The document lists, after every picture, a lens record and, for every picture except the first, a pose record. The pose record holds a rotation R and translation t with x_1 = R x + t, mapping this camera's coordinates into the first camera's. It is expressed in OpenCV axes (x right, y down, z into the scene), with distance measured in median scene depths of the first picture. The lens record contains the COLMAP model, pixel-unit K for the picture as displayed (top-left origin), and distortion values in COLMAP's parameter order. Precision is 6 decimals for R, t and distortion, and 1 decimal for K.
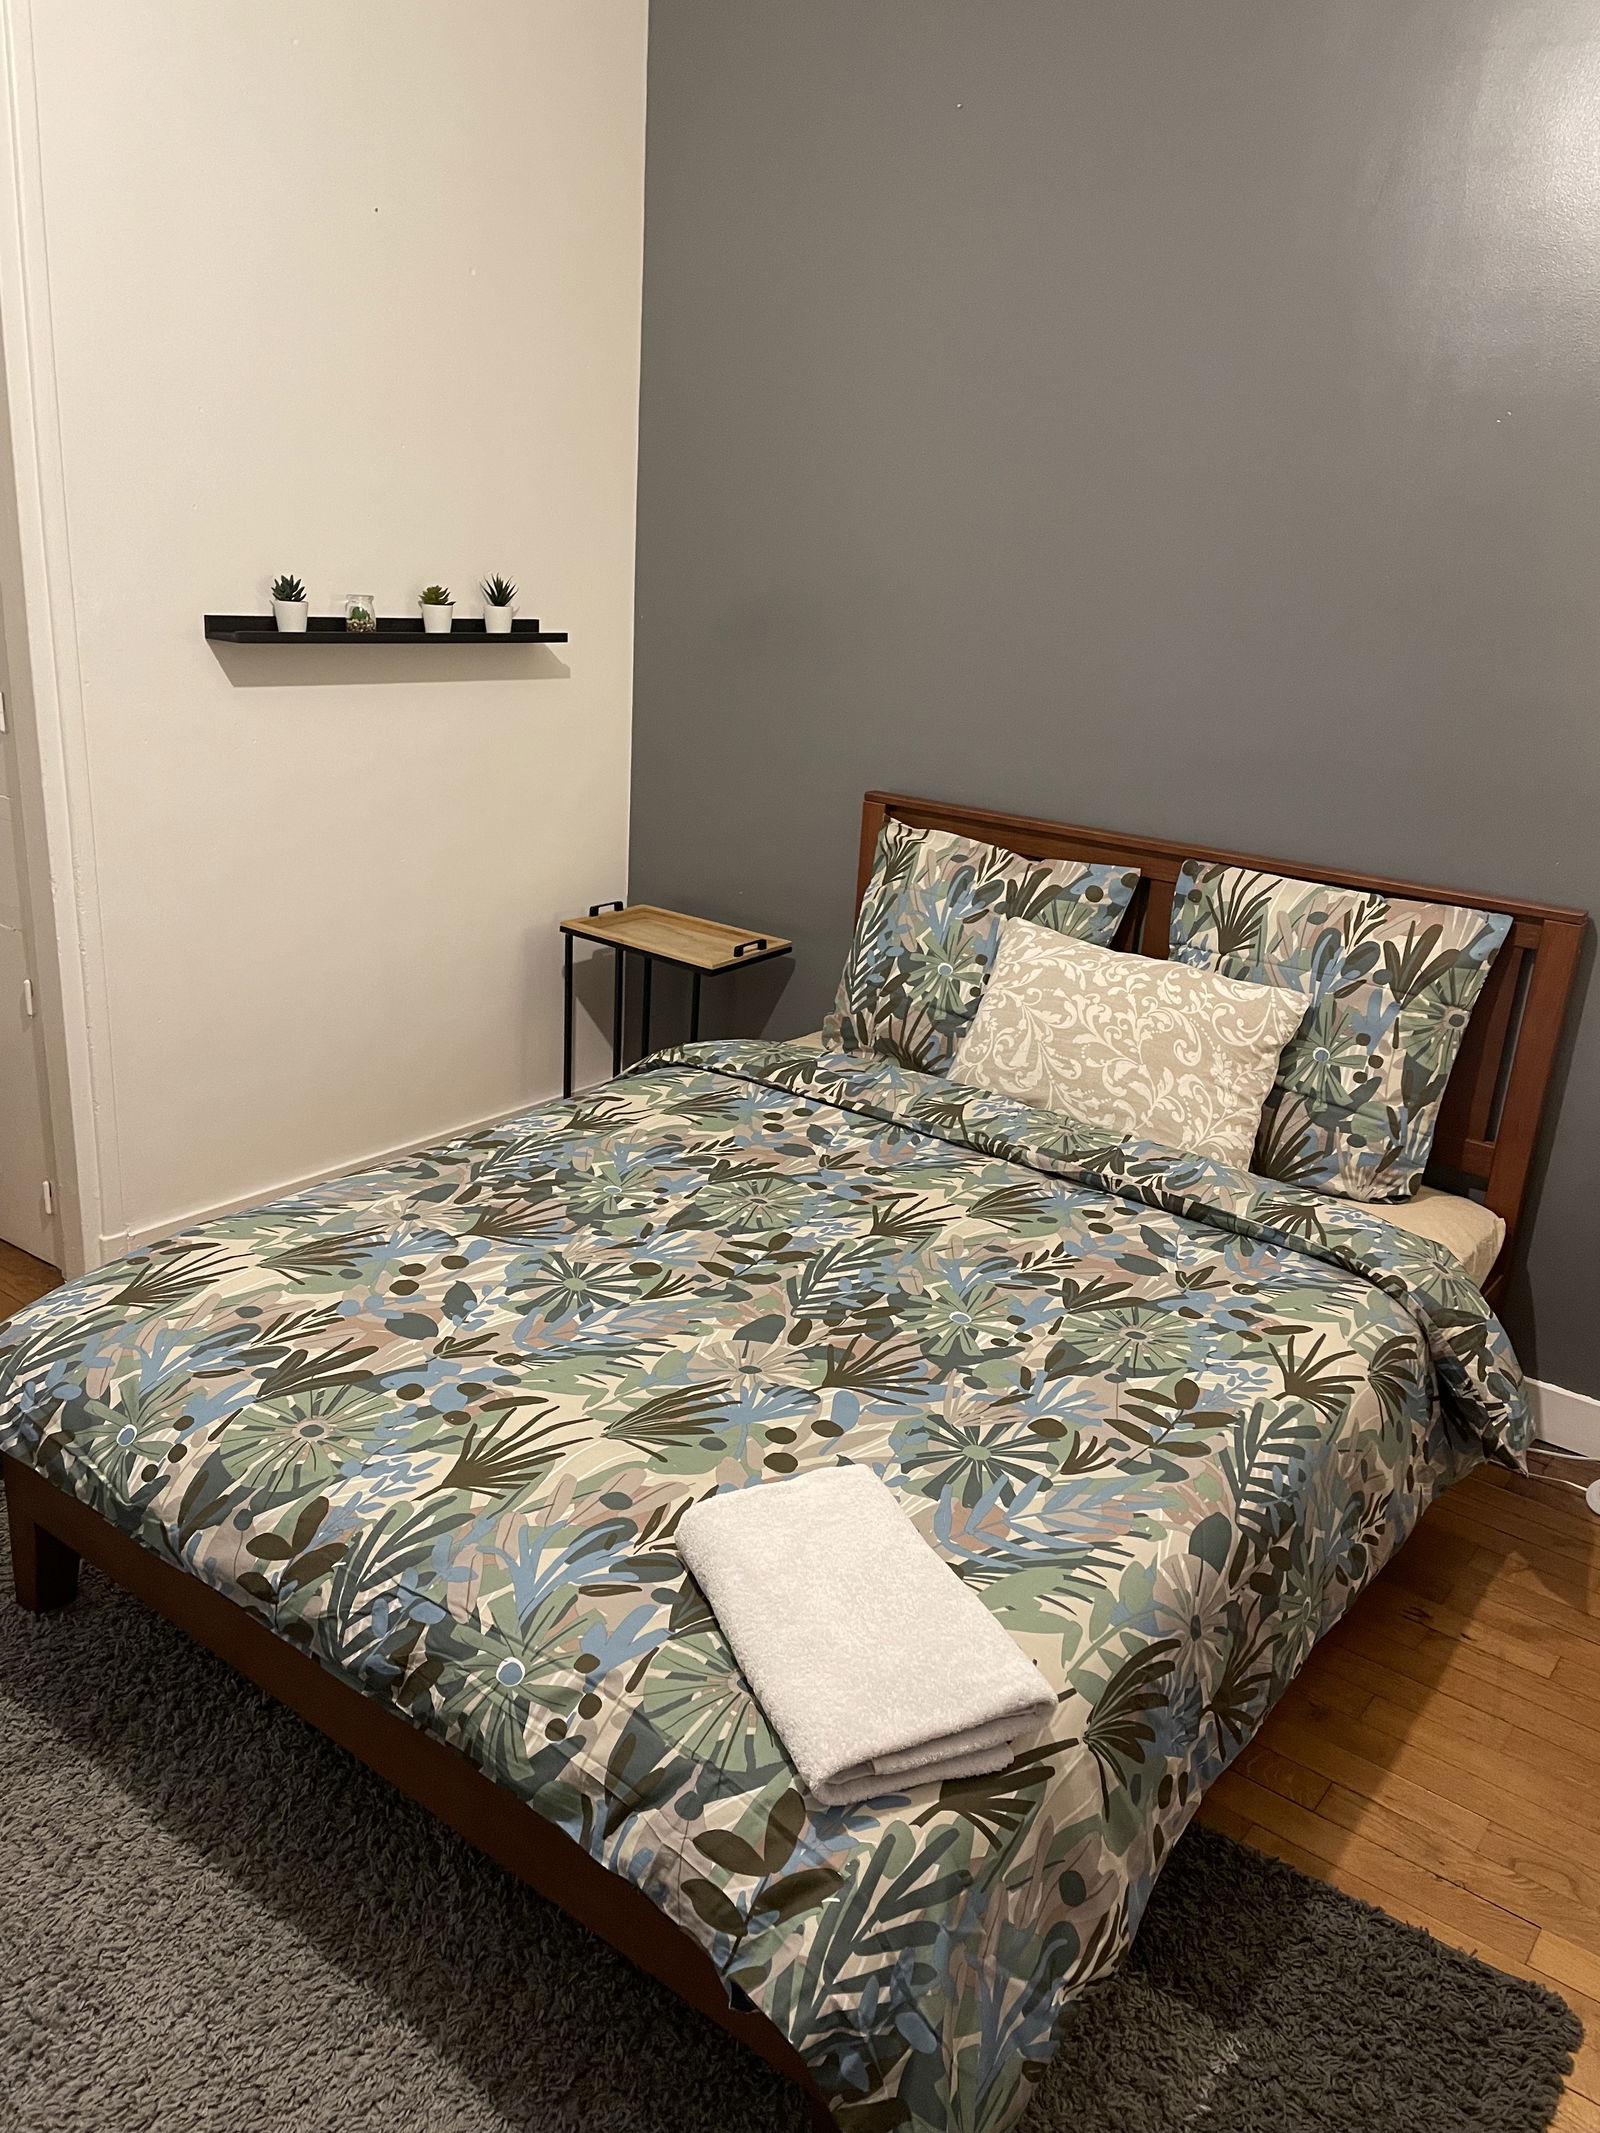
lens RADIAL K [[1606.6, 0, 803.6], [0, 1606.6, 1058.6], [0, 0, 1]] dist [0.081899, -0.096880]
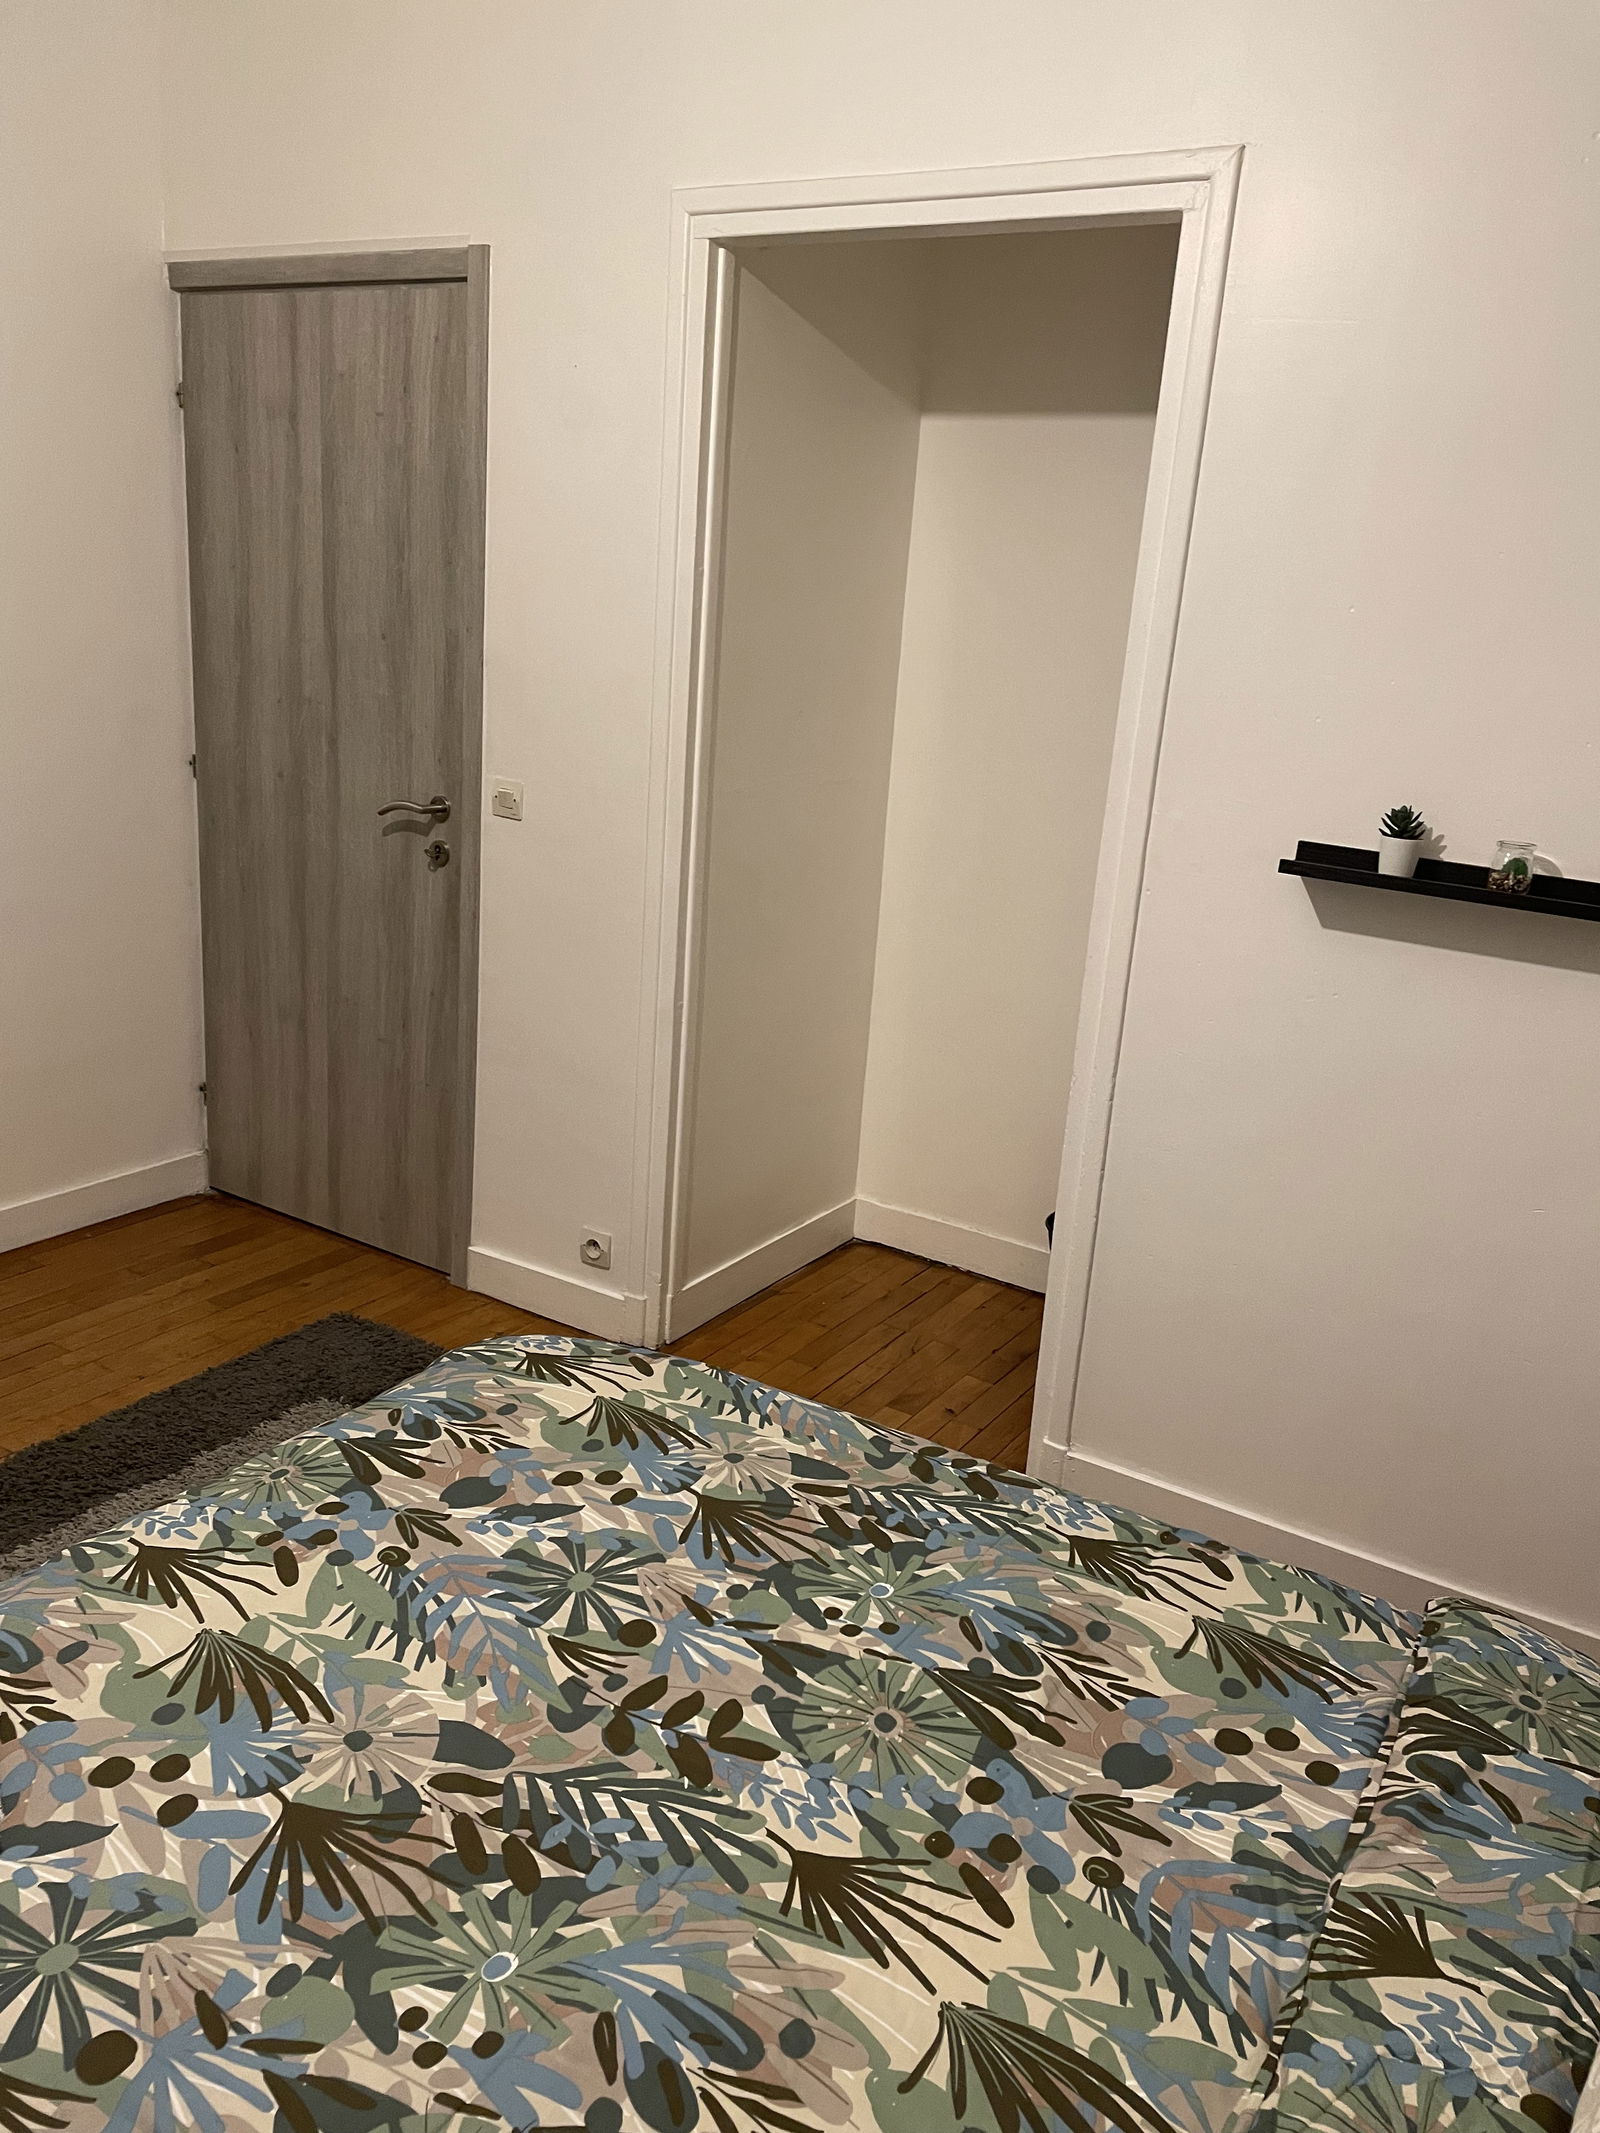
lens RADIAL K [[1606.6, 0, 829.5], [0, 1606.6, 1040.1], [0, 0, 1]] dist [0.081899, -0.096880]
pose [[0.114454, 0.203028, -0.972461, 0.552192], [-0.377452, 0.914371, 0.146476, -0.249692], [0.918929, 0.350292, 0.181287, 0.784358]]
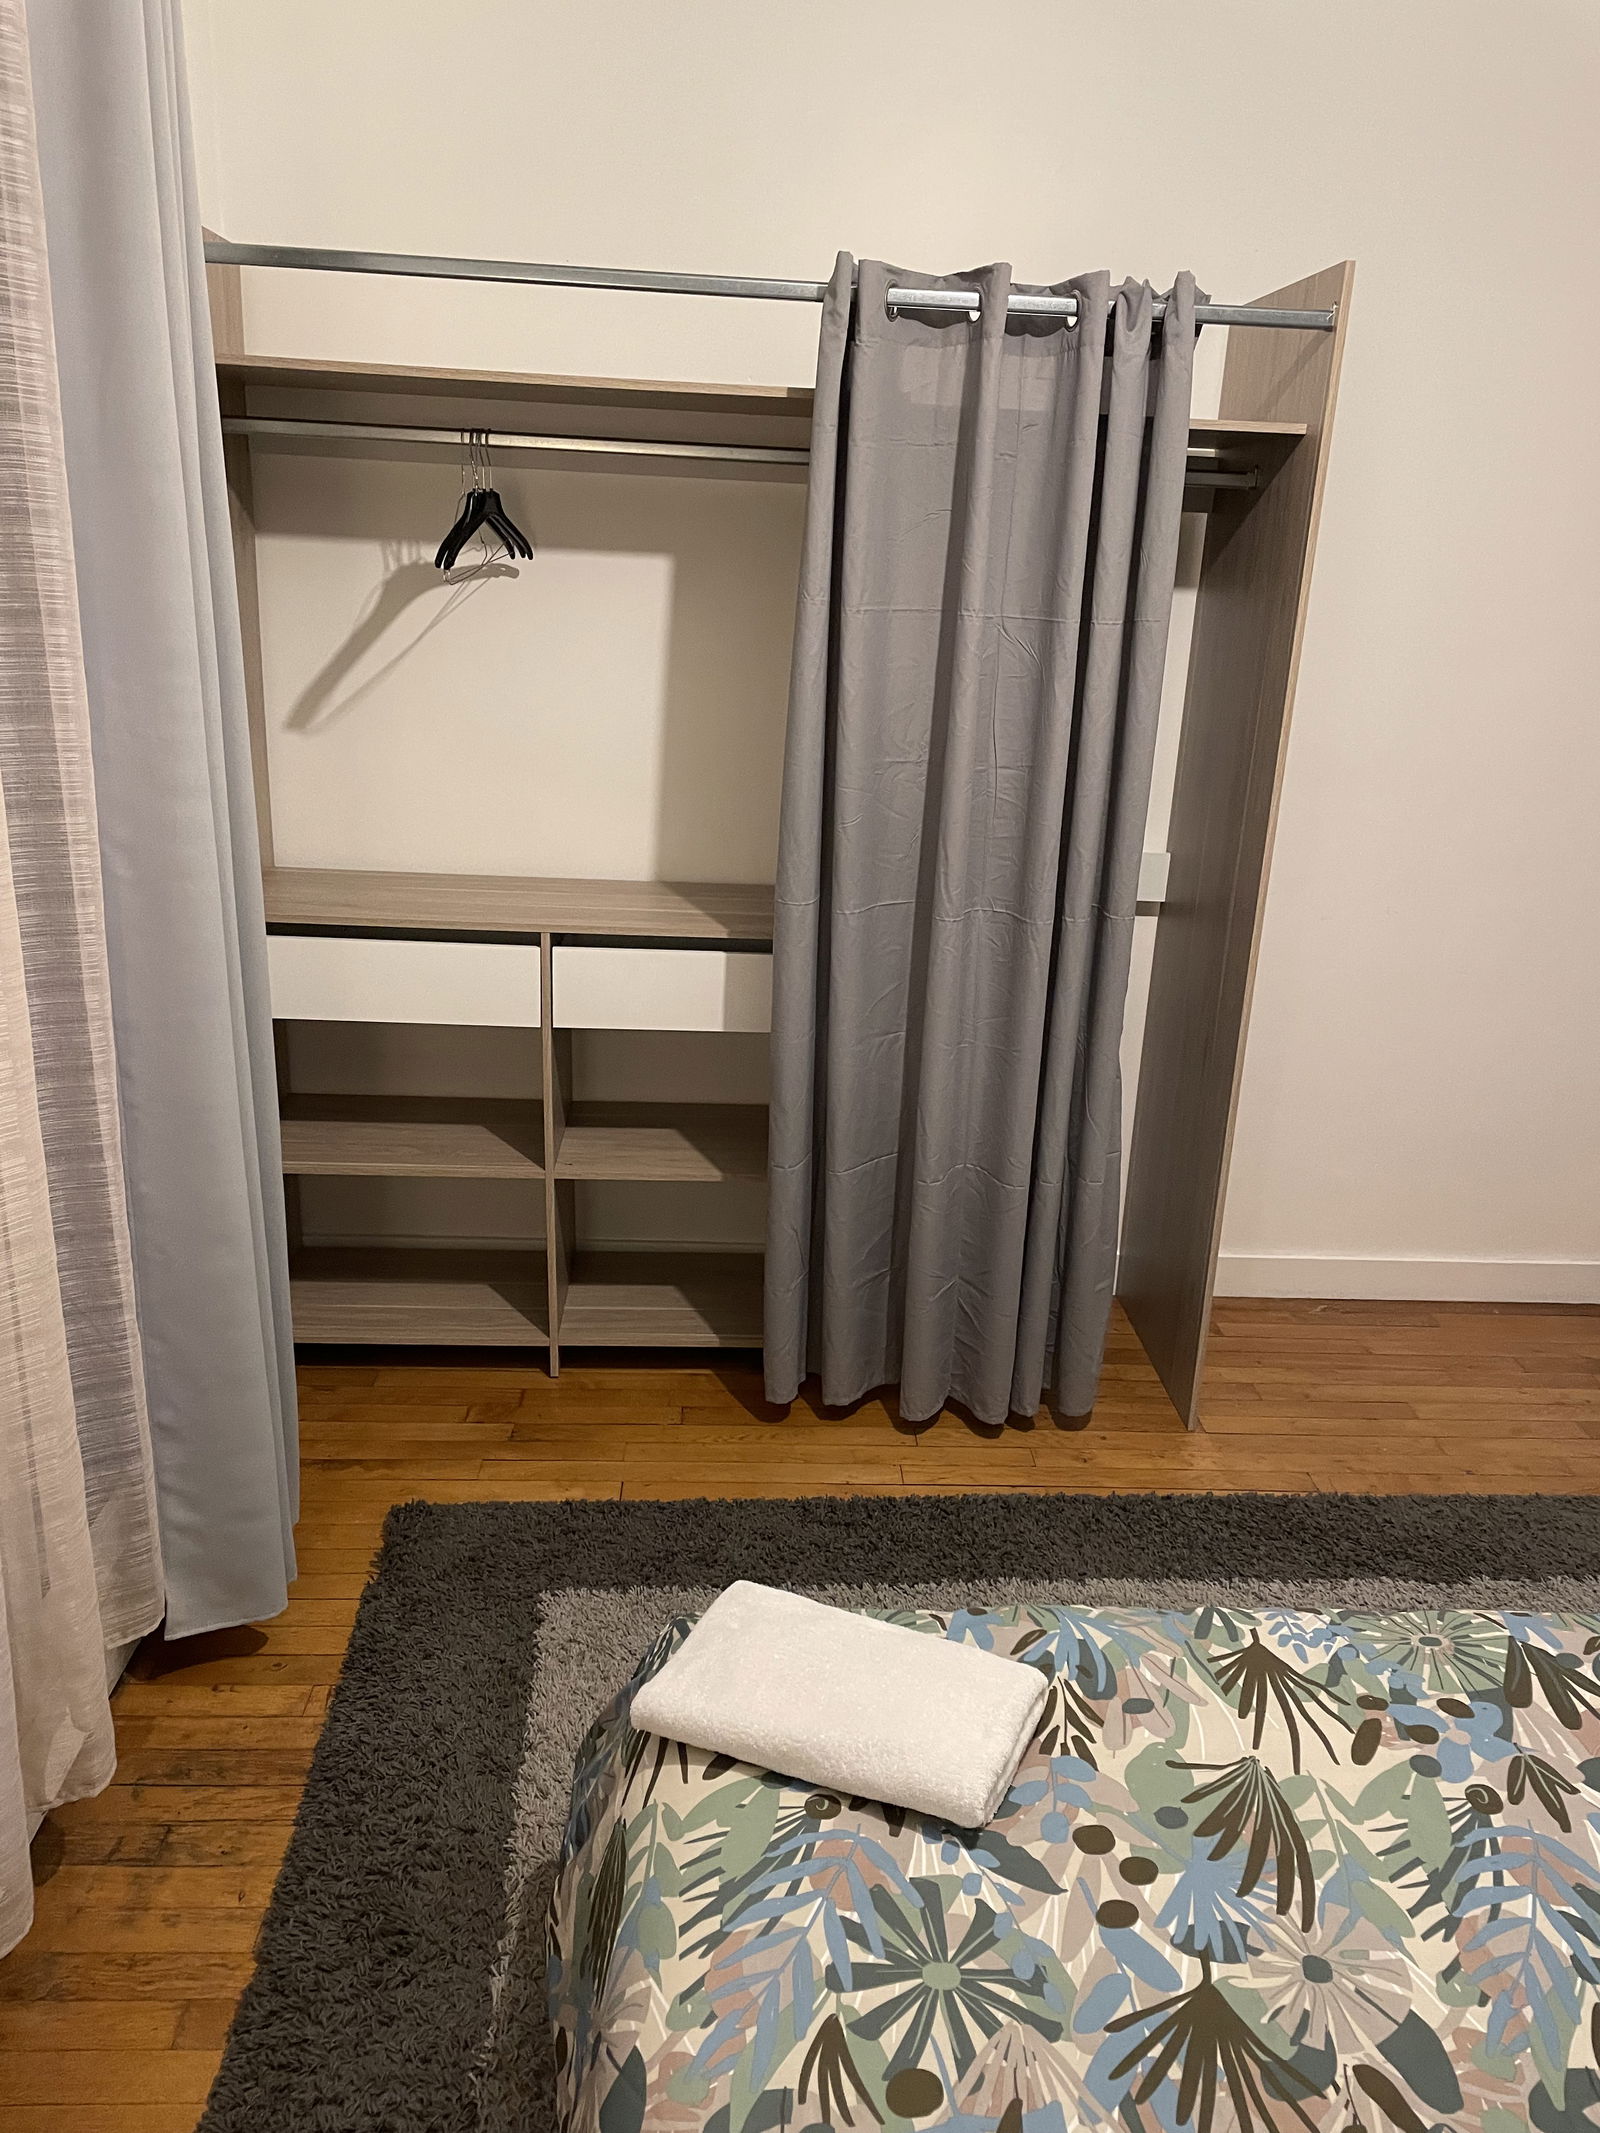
lens RADIAL K [[1606.6, 0, 821.8], [0, 1606.6, 1066.8], [0, 0, 1]] dist [0.081899, -0.096880]
pose [[-0.755662, 0.108776, -0.645866, 0.431958], [-0.288772, 0.829758, 0.477611, -0.318710], [0.587865, 0.547420, -0.595605, 0.890982]]
